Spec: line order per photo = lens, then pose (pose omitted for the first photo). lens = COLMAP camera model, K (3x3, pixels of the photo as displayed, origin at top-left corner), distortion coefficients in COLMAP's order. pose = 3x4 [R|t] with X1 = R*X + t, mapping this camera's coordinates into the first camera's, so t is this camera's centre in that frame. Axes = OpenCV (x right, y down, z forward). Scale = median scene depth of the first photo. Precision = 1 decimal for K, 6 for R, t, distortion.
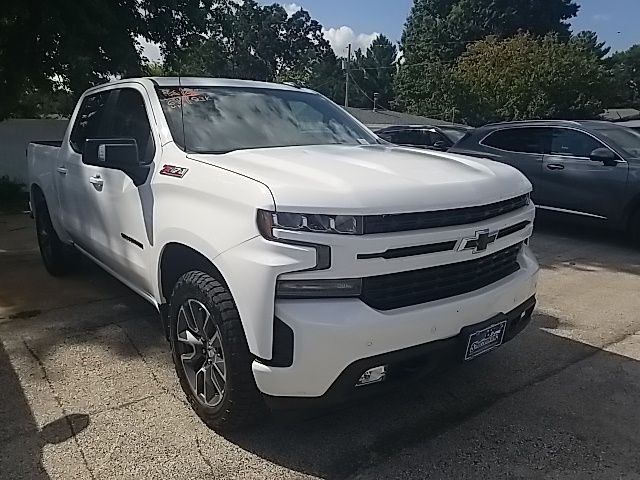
lens RADIAL K [[504.5, 0, 345.2], [0, 504.5, 235.8], [0, 0, 1]] dist [-0.003592, -0.003272]
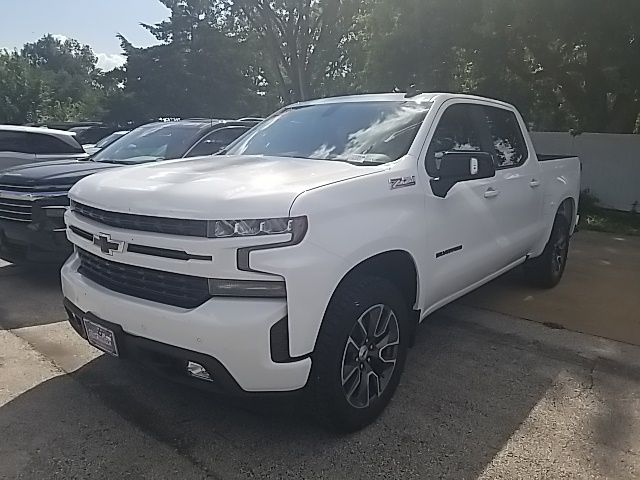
lens RADIAL K [[531.6, 0, 316.8], [0, 531.6, 233.2], [0, 0, 1]] dist [0.008202, -0.012907]
pose [[0.181701, 0.171792, -0.968232, 1.226674], [-0.217936, 0.967171, 0.130705, -0.218413], [0.958900, 0.187263, 0.213175, 1.007700]]
